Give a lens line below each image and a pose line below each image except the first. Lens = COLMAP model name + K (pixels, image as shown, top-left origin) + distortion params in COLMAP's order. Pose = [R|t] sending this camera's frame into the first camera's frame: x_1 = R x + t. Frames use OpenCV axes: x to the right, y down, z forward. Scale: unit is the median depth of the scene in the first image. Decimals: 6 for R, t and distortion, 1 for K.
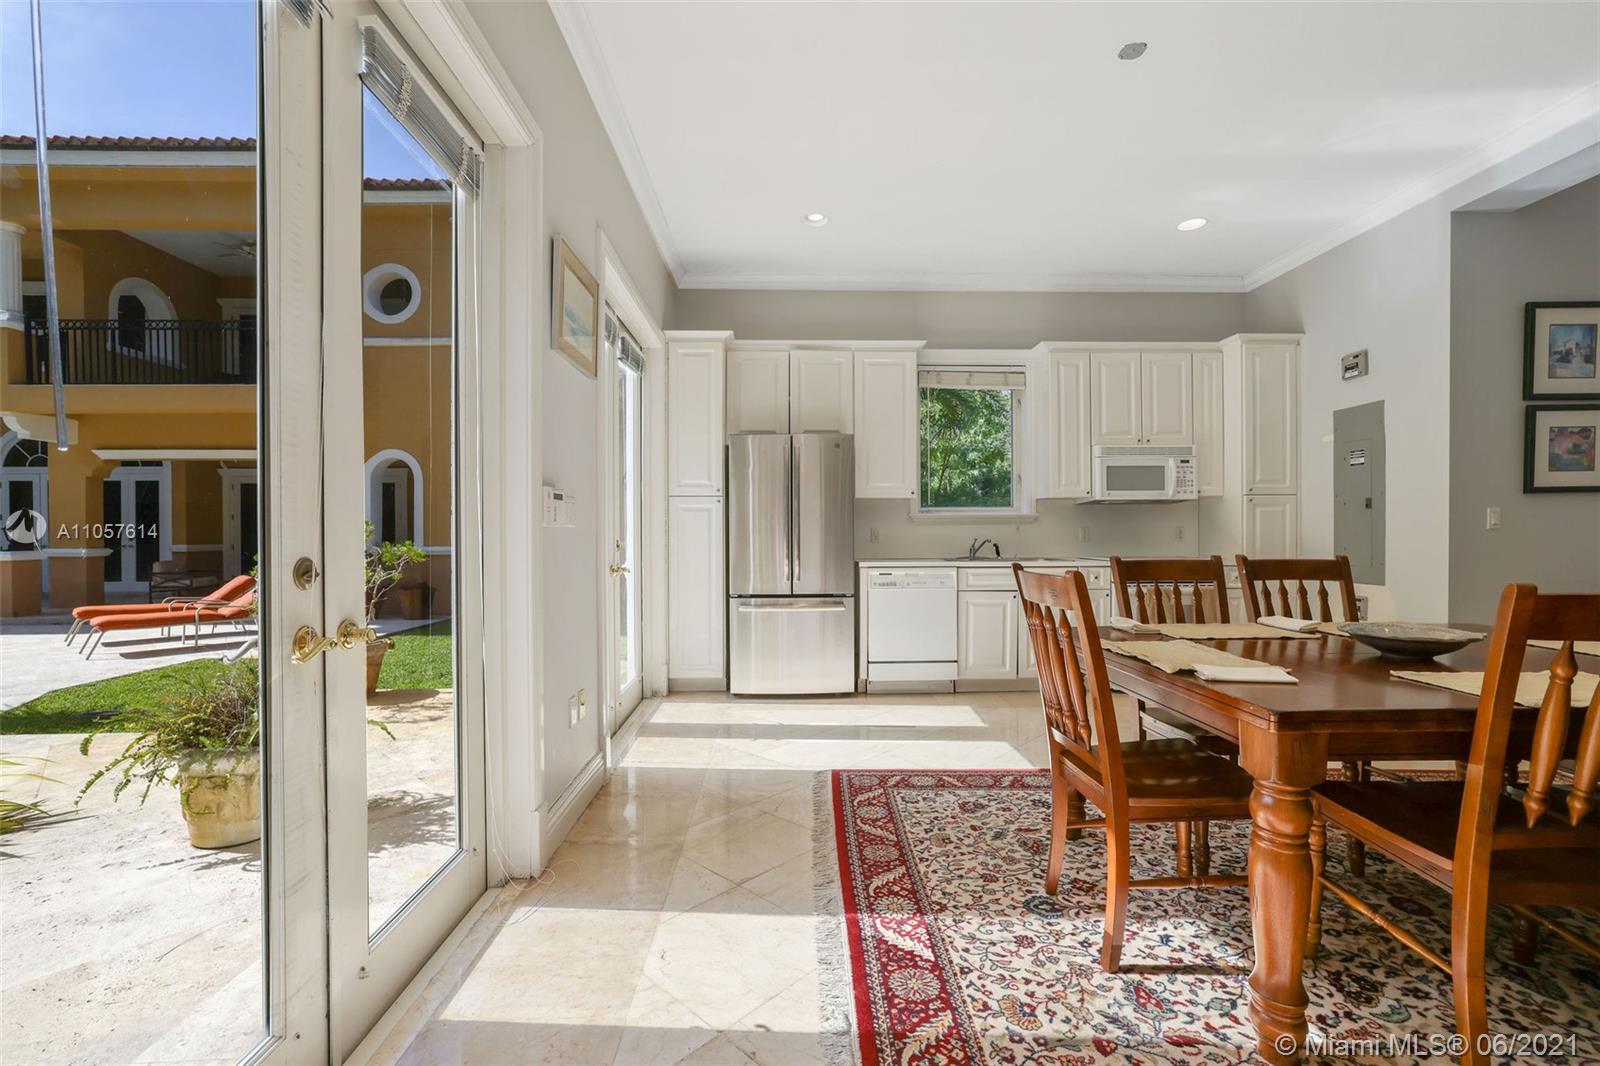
lens RADIAL K [[685.2, 0, 800.0], [0, 685.2, 533.0], [0, 0, 1]] dist [-0.002102, -0.000076]
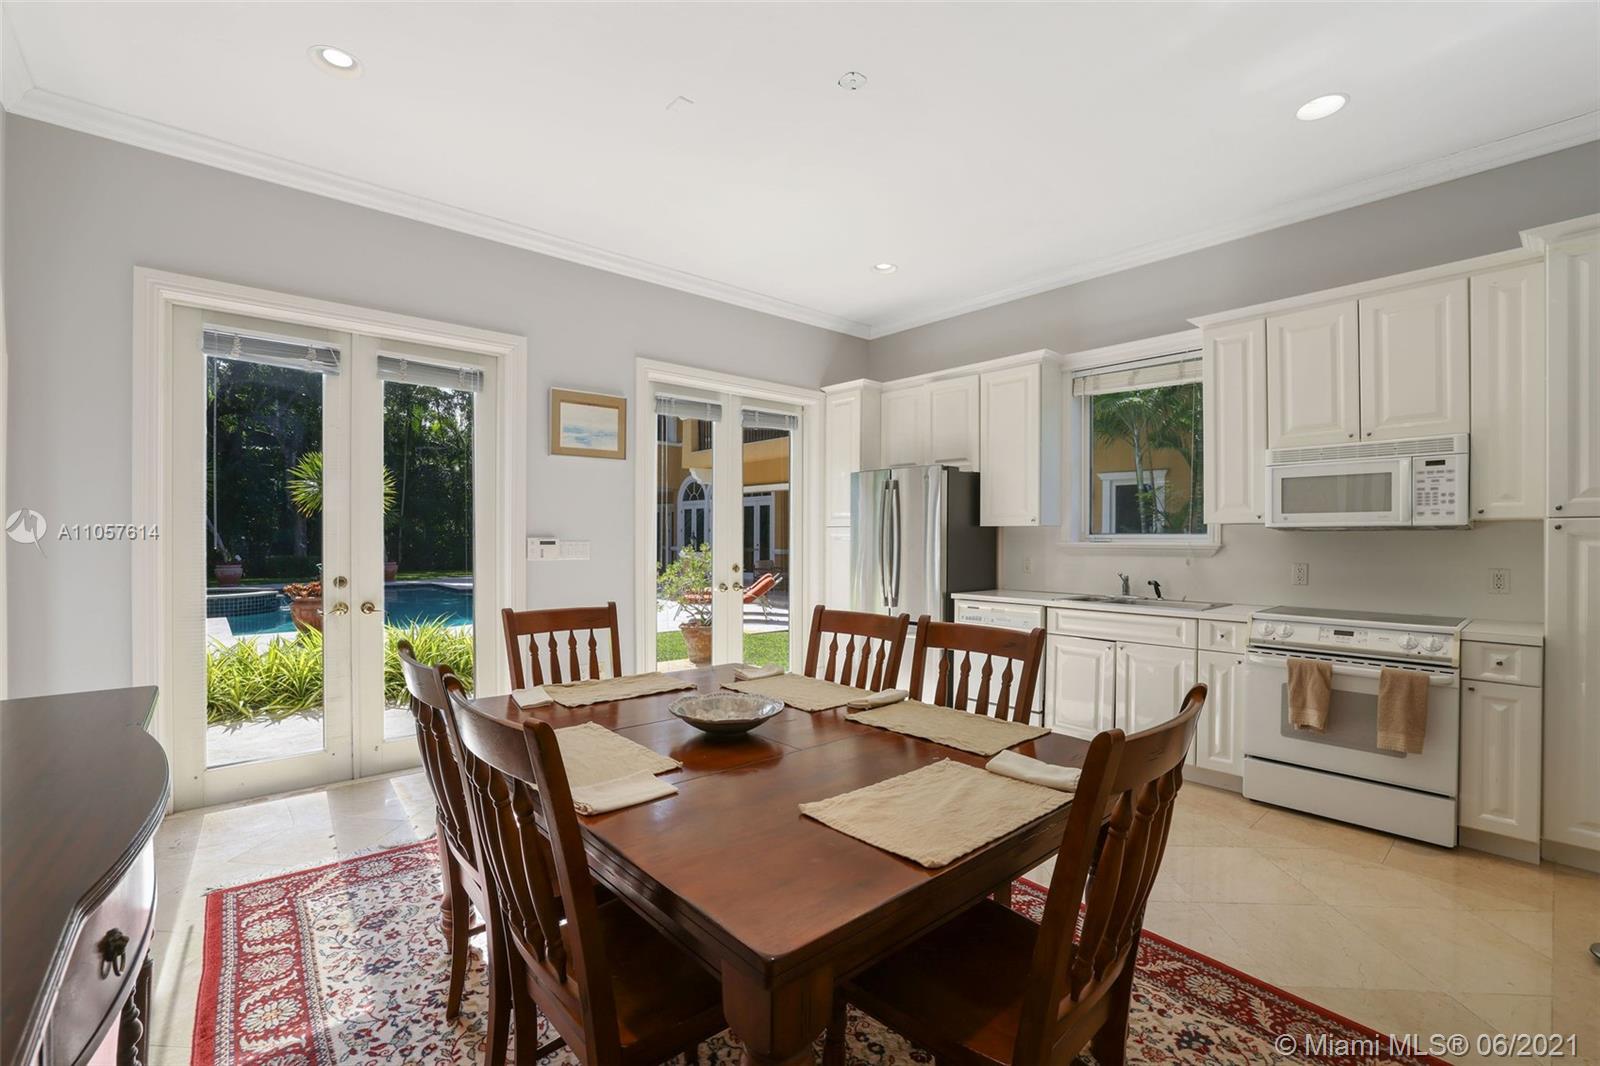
lens RADIAL K [[713.9, 0, 800.0], [0, 713.9, 533.0], [0, 0, 1]] dist [0.009800, 0.000028]
pose [[0.645463, 0.002880, -0.763786, 0.681910], [-0.006380, 0.999978, -0.001621, -0.037454], [0.763765, 0.005919, 0.645467, 0.158276]]
